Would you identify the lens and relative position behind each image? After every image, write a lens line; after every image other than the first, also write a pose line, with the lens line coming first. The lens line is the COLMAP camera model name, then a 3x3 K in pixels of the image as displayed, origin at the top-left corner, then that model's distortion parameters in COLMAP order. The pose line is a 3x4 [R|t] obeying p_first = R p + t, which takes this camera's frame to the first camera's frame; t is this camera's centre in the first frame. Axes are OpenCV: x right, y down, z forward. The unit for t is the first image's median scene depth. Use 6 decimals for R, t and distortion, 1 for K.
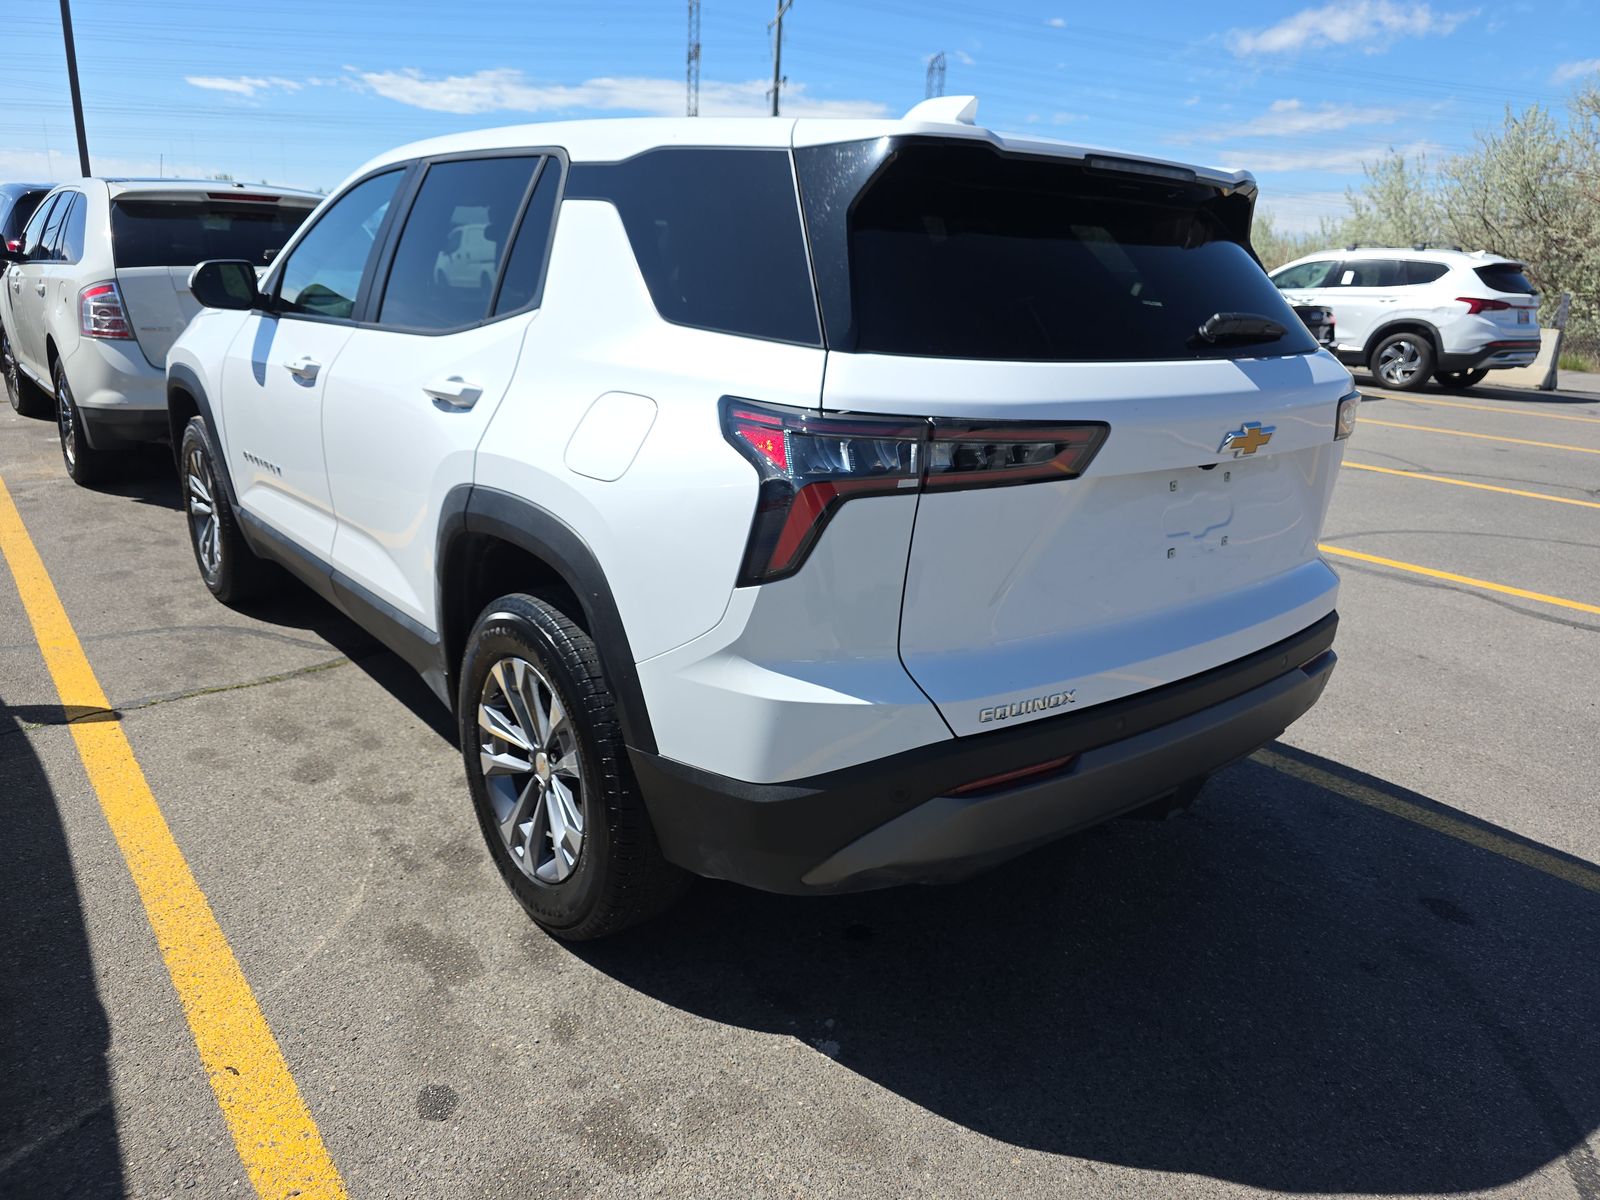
lens RADIAL K [[1060.4, 0, 800.0], [0, 1060.4, 600.0], [0, 0, 1]] dist [0.035808, -0.036463]
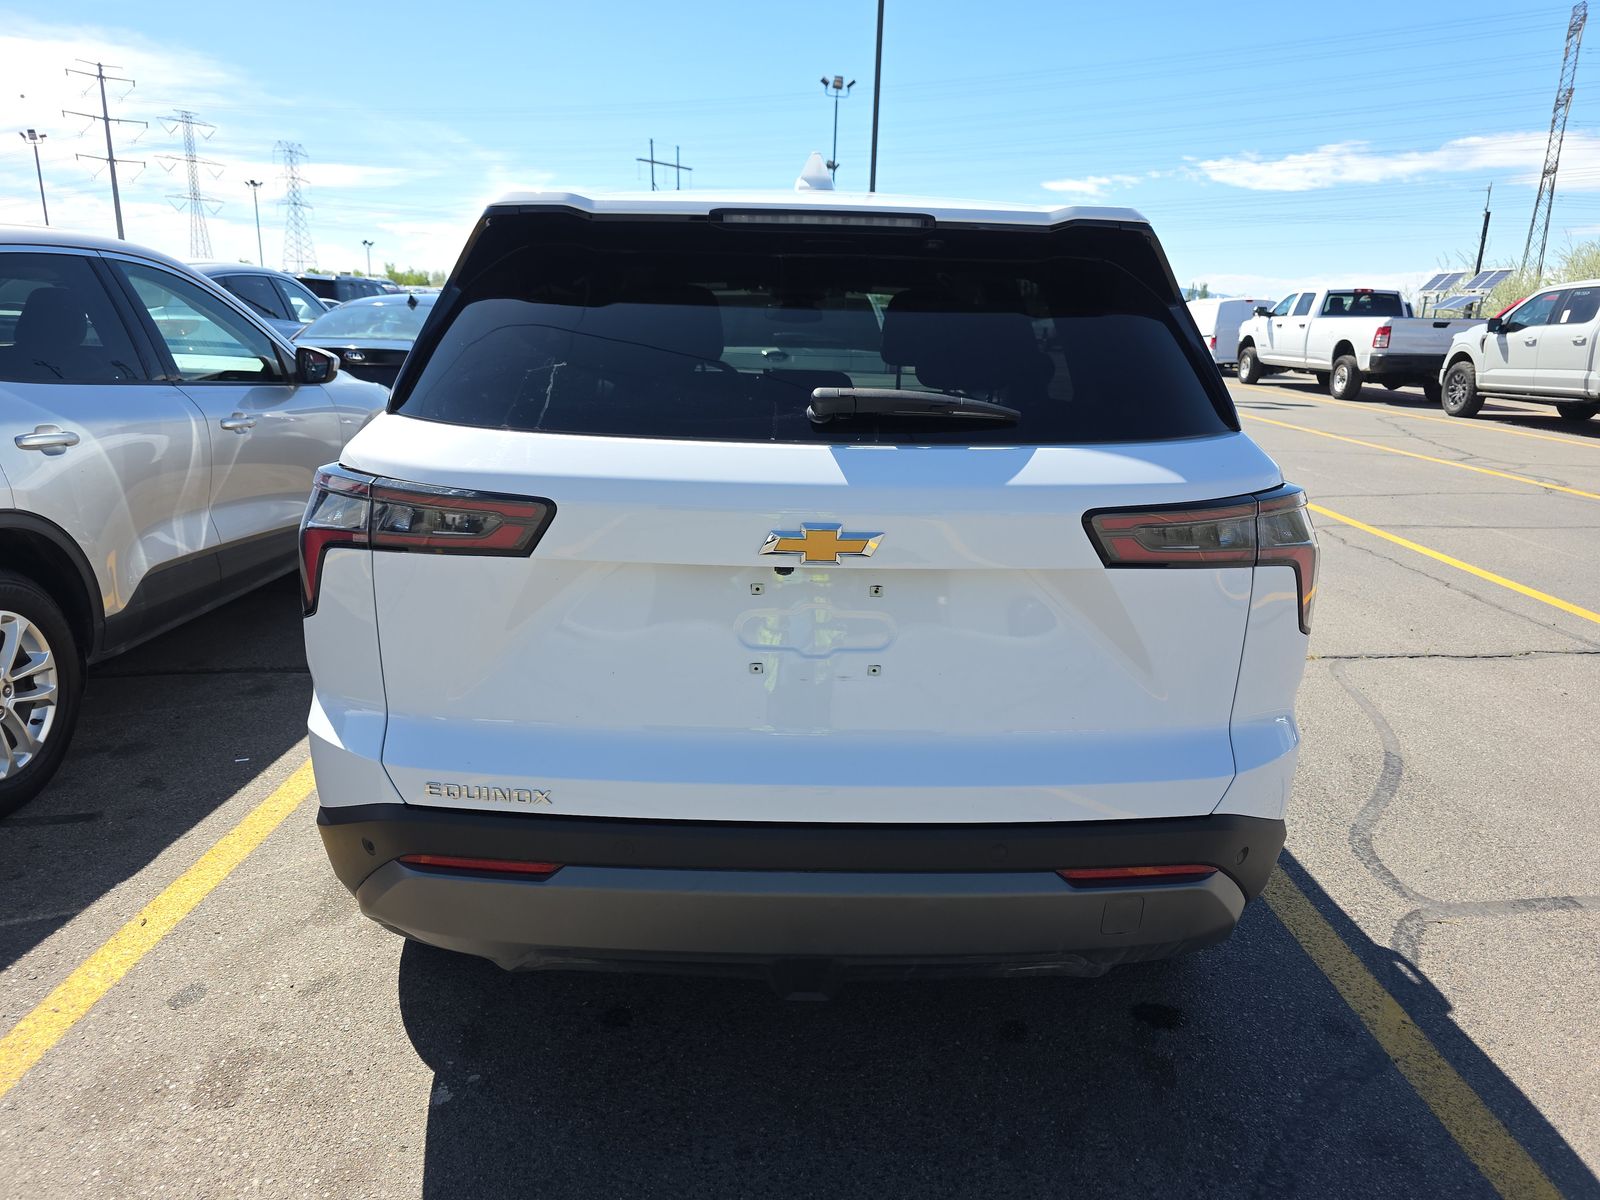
lens RADIAL K [[1060.4, 0, 800.0], [0, 1060.4, 600.0], [0, 0, 1]] dist [0.035808, -0.036463]
pose [[0.796811, 0.140909, -0.587568, 0.887175], [-0.179255, 0.983777, -0.007164, -0.101234], [0.577027, 0.111033, 0.809143, 0.352702]]
